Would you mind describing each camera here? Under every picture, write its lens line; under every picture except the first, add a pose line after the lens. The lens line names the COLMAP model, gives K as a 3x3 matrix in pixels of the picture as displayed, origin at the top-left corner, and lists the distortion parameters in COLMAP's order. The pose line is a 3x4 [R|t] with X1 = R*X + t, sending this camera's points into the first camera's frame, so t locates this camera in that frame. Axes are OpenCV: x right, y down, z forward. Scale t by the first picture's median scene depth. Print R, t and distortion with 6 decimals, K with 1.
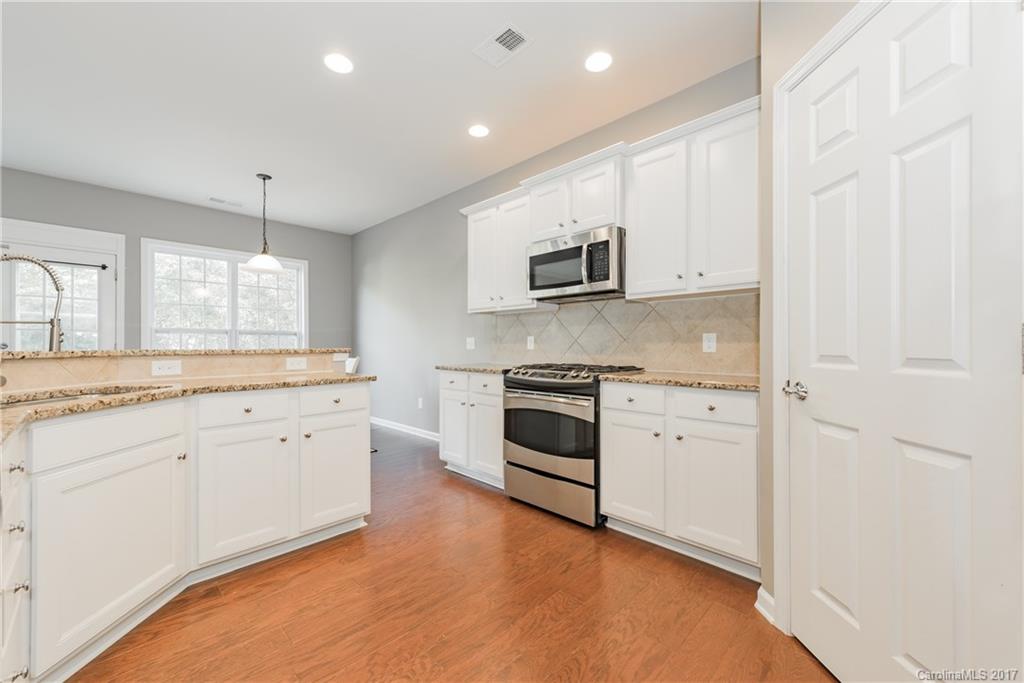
lens RADIAL K [[409.1, 0, 515.2], [0, 409.1, 343.1], [0, 0, 1]] dist [0.003329, -0.000332]
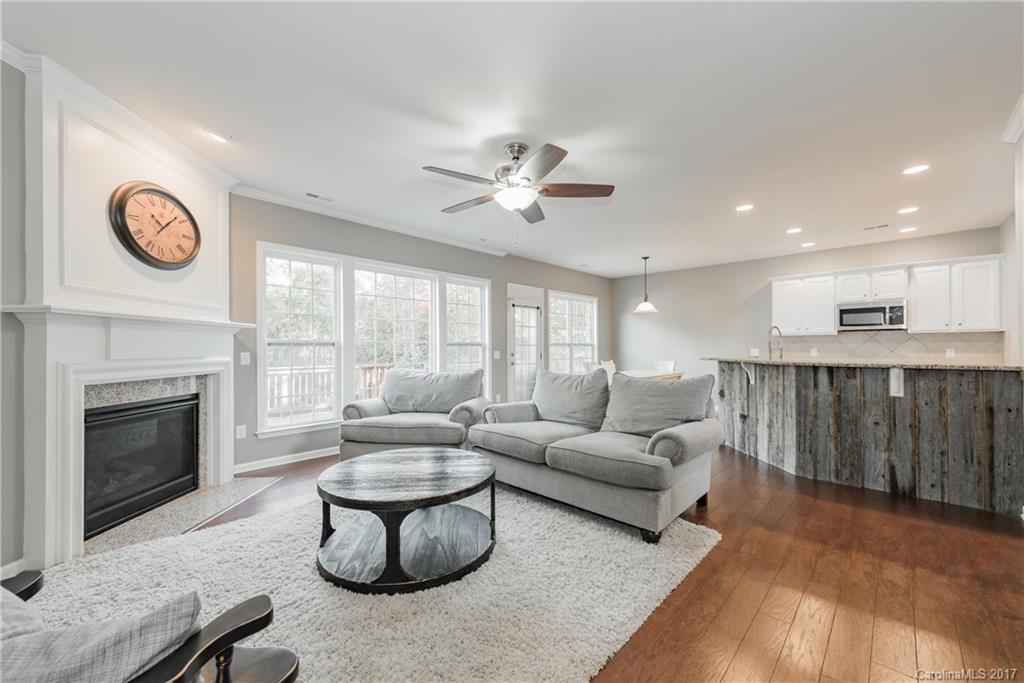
lens RADIAL K [[409.1, 0, 511.1], [0, 409.1, 342.4], [0, 0, 1]] dist [0.003329, -0.000332]
pose [[0.999798, -0.005227, 0.019431, -1.250226], [0.005329, 0.999972, -0.005225, -0.037983], [-0.019403, 0.005327, 0.999798, -0.750572]]
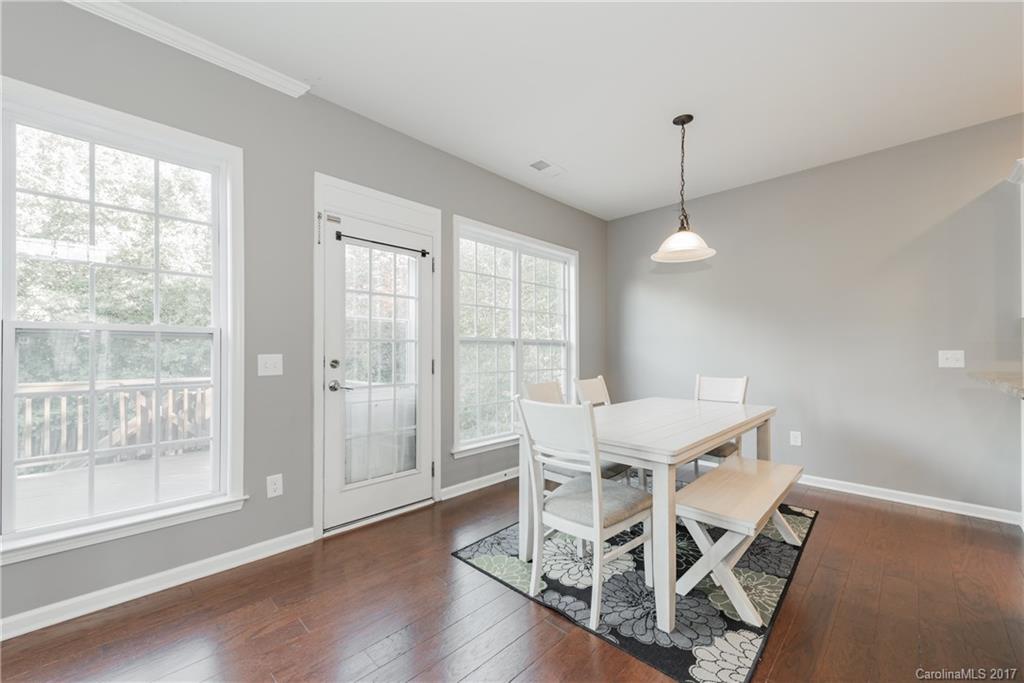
lens RADIAL K [[409.1, 0, 507.7], [0, 409.1, 346.4], [0, 0, 1]] dist [0.003329, -0.000332]
pose [[0.999985, -0.003175, -0.004388, -0.928979], [0.003123, 0.999926, -0.011728, -0.014503], [0.004425, 0.011714, 0.999922, 0.312679]]
